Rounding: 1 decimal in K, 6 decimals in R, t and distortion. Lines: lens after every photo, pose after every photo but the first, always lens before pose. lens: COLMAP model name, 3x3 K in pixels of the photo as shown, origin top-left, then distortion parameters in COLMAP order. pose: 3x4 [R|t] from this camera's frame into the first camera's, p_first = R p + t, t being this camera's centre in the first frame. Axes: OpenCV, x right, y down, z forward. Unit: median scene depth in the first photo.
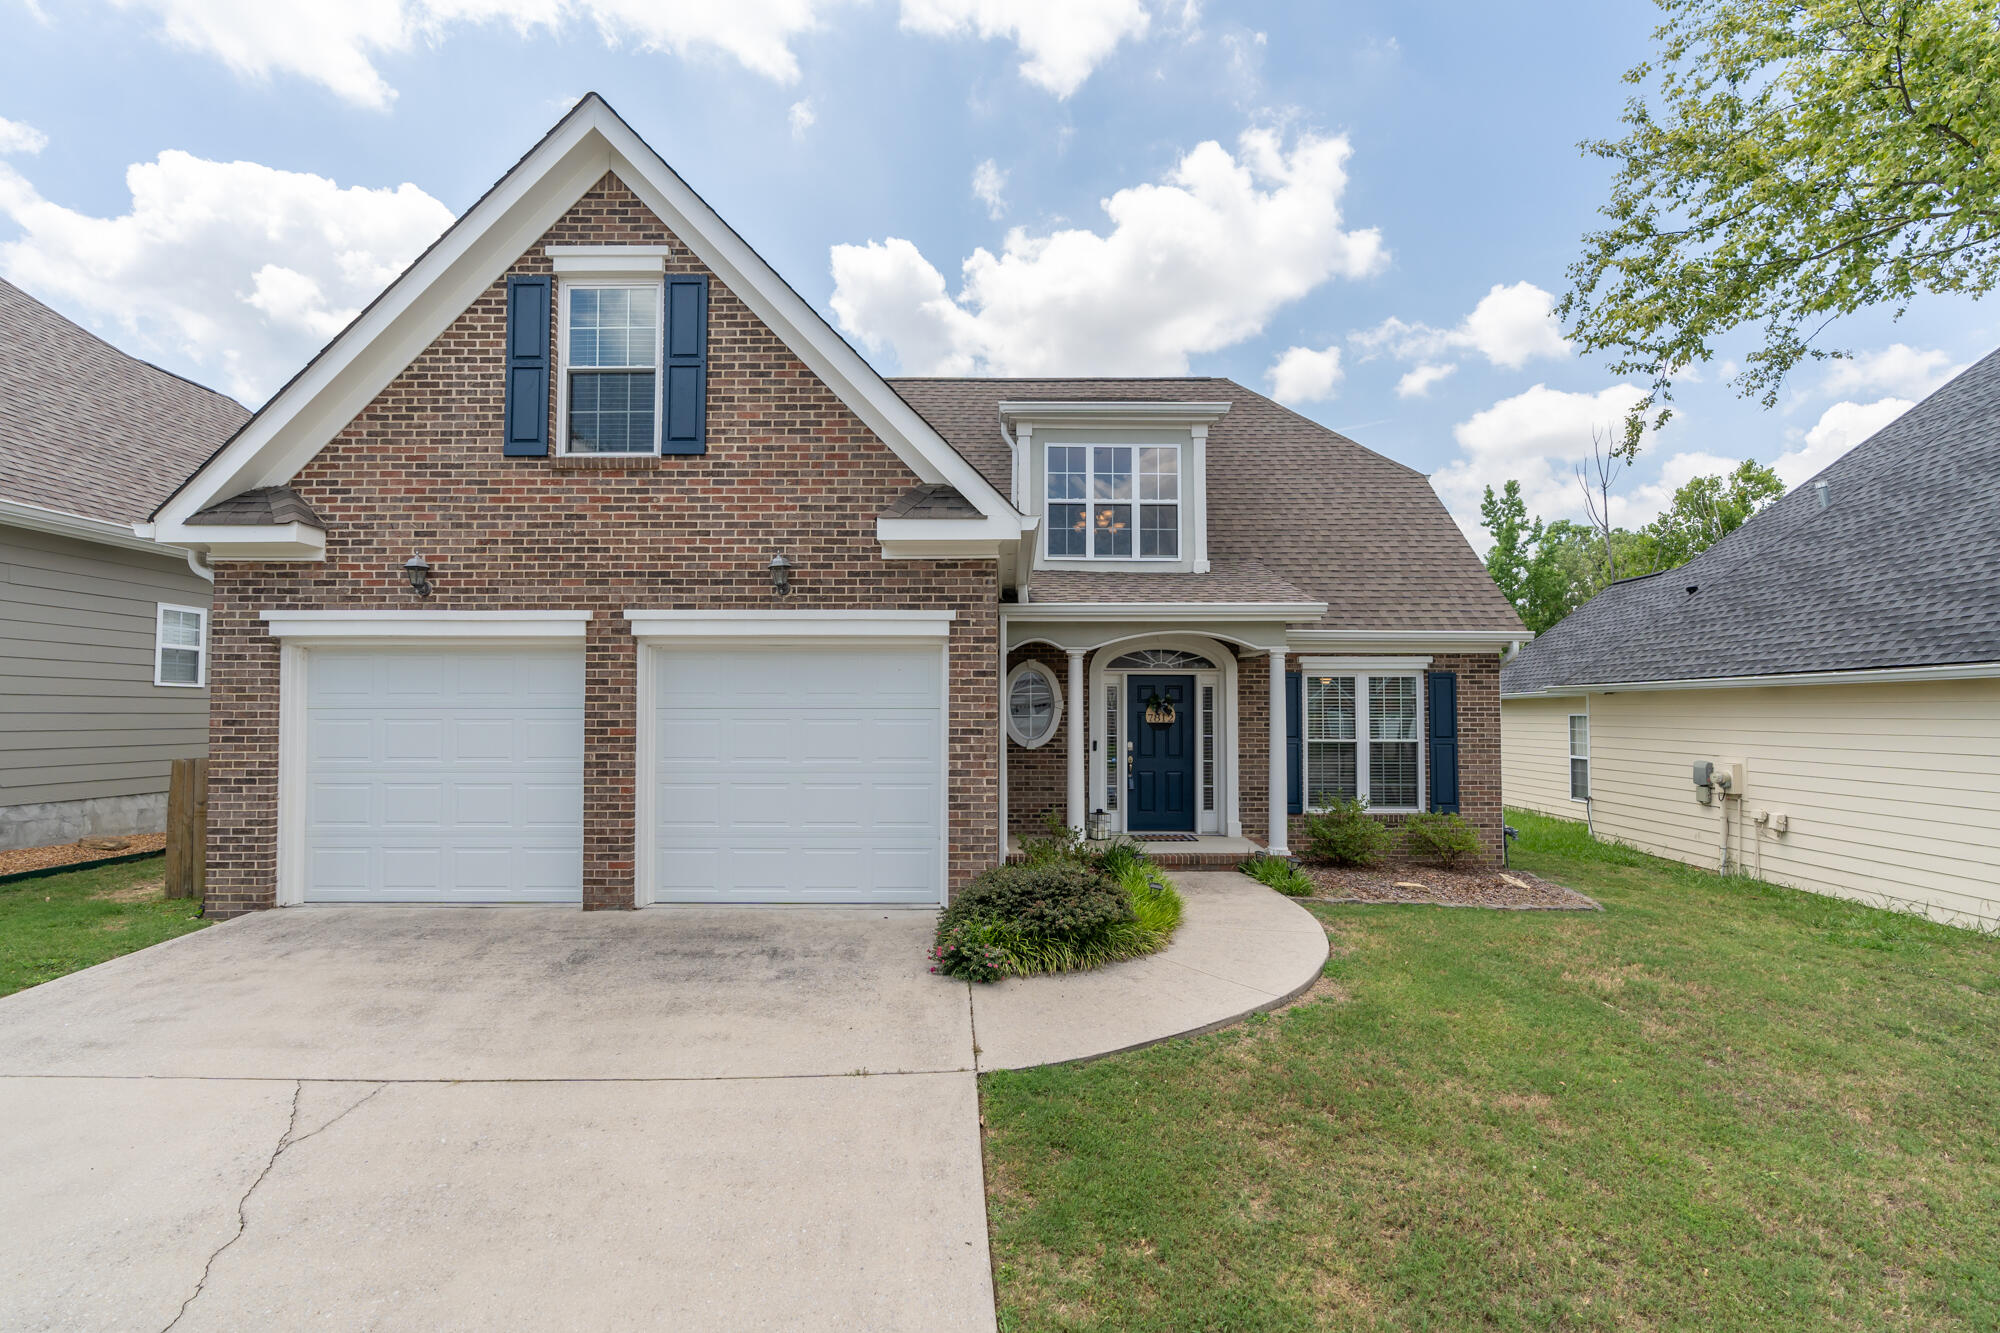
lens RADIAL K [[909.8, 0, 1008.1], [0, 909.8, 685.3], [0, 0, 1]] dist [-0.007741, 0.001515]
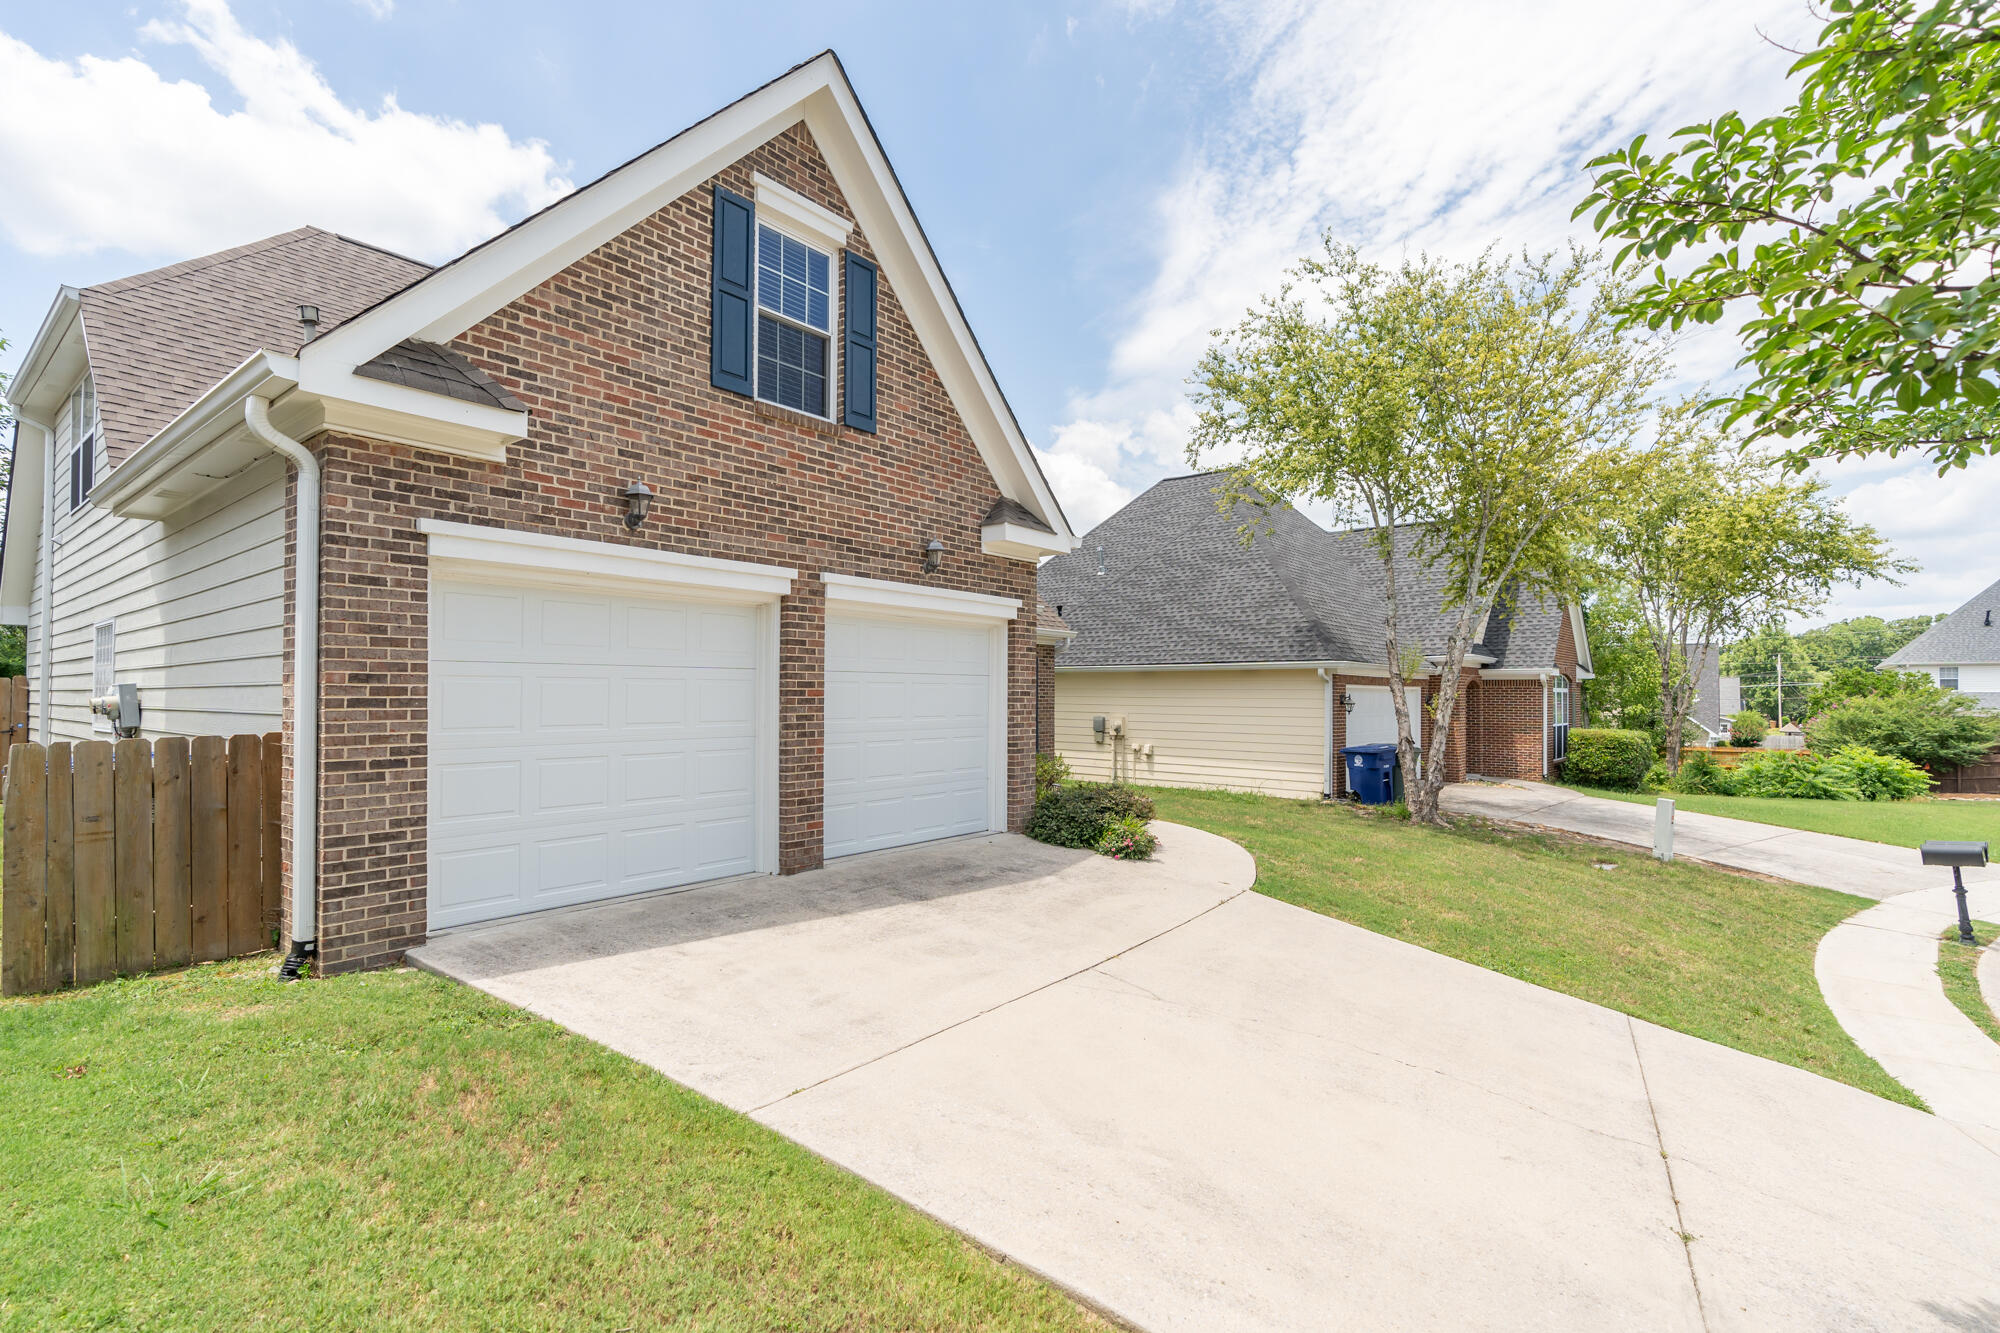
lens RADIAL K [[909.8, 0, 1017.5], [0, 909.8, 679.3], [0, 0, 1]] dist [-0.007741, 0.001515]
pose [[0.617434, 0.014238, 0.786494, -1.076175], [-0.028157, 0.999595, 0.004009, 0.025652], [-0.786119, -0.024620, 0.617585, 0.201490]]
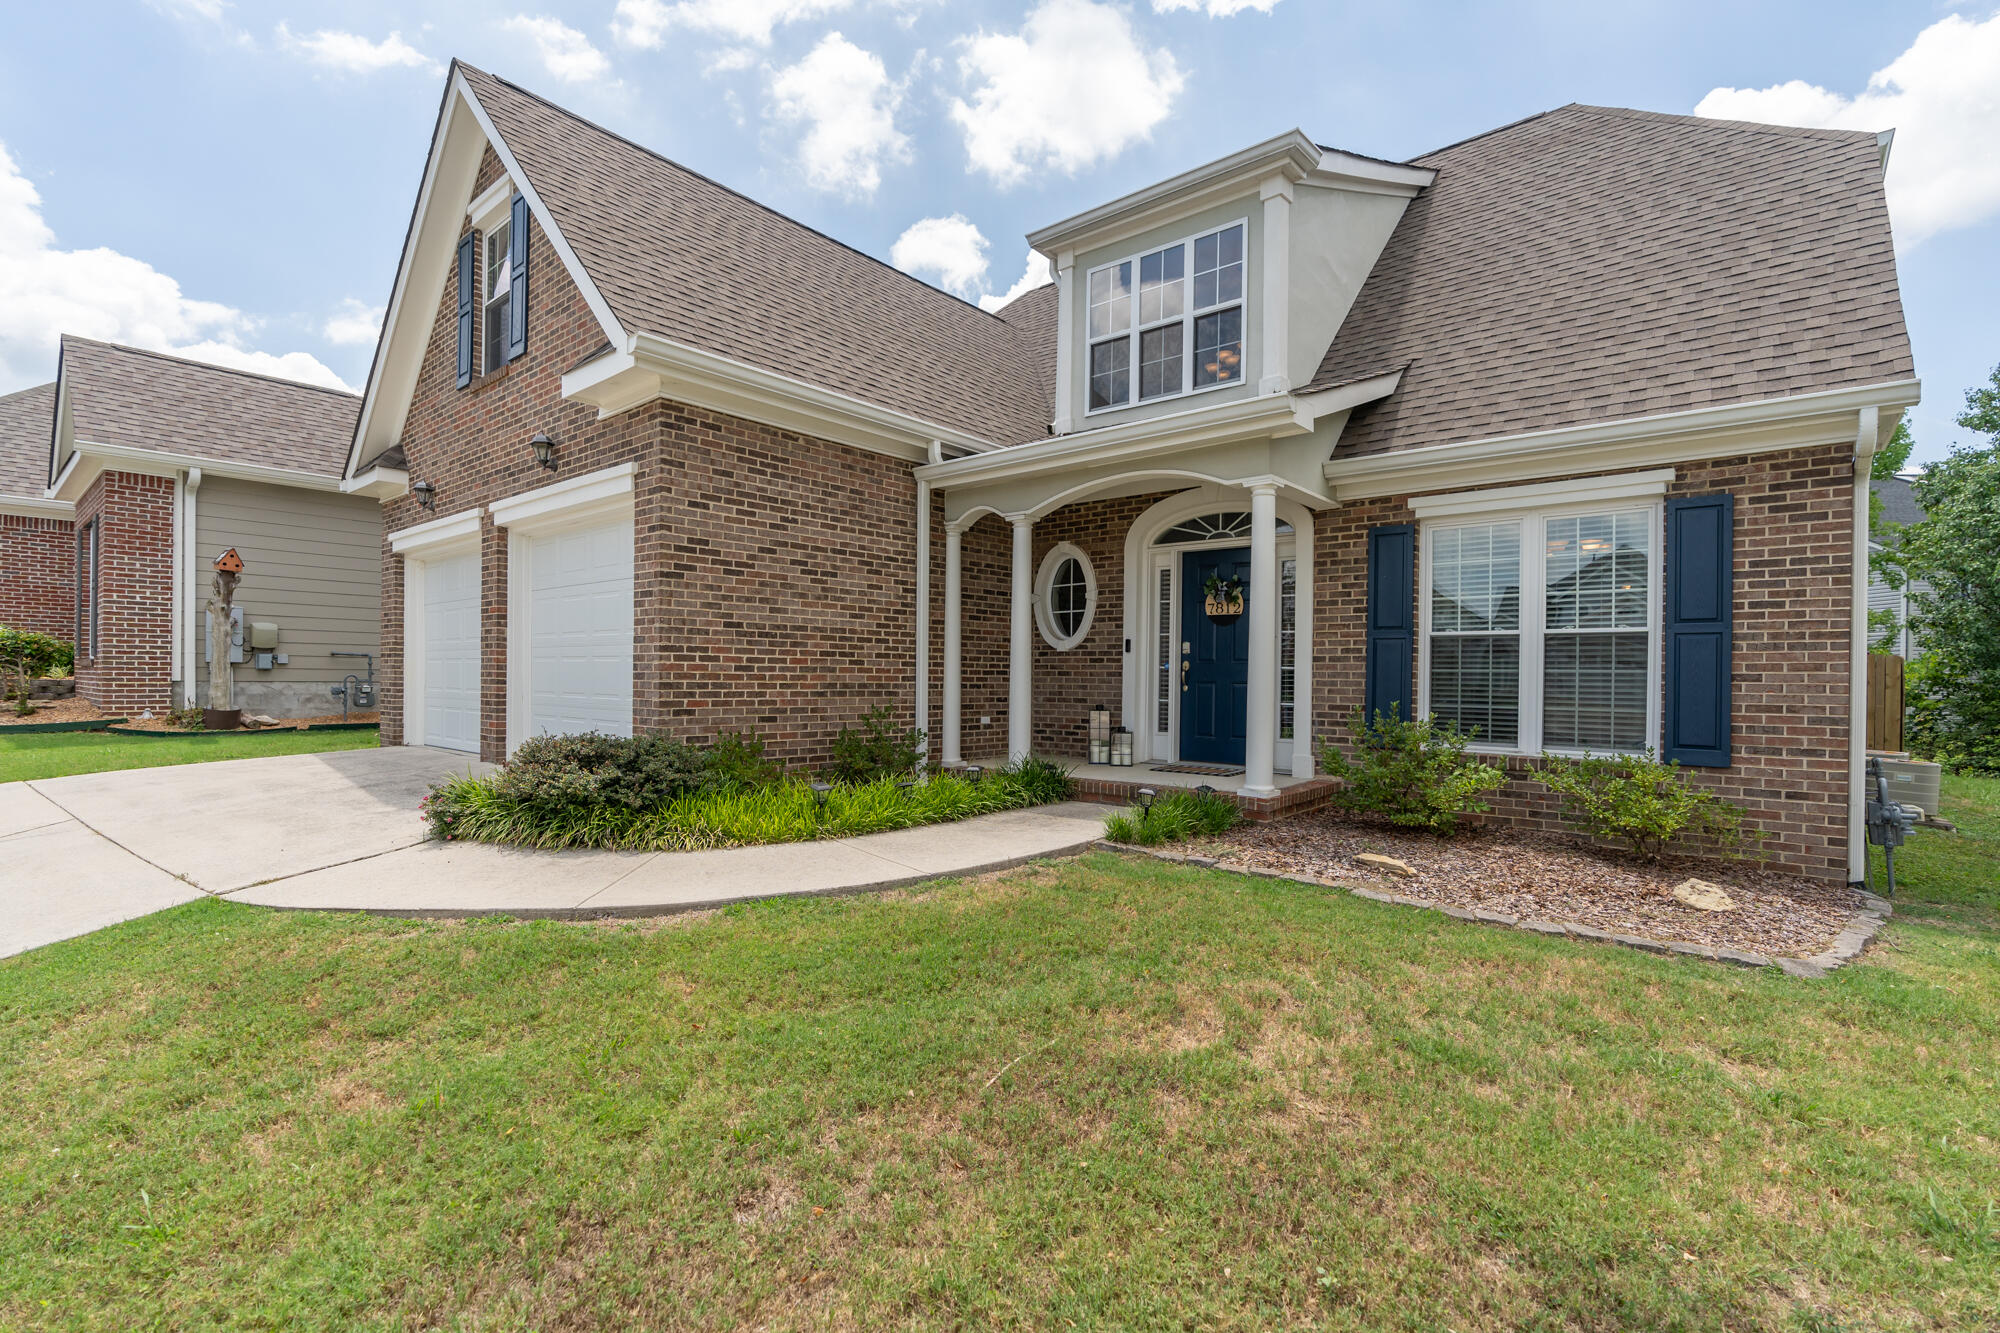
lens RADIAL K [[909.8, 0, 1011.2], [0, 909.8, 673.1], [0, 0, 1]] dist [-0.007741, 0.001515]
pose [[0.754249, 0.004617, -0.656572, 0.830623], [0.009297, 0.999800, 0.017711, 0.117583], [0.656522, -0.019462, 0.754055, 0.558068]]
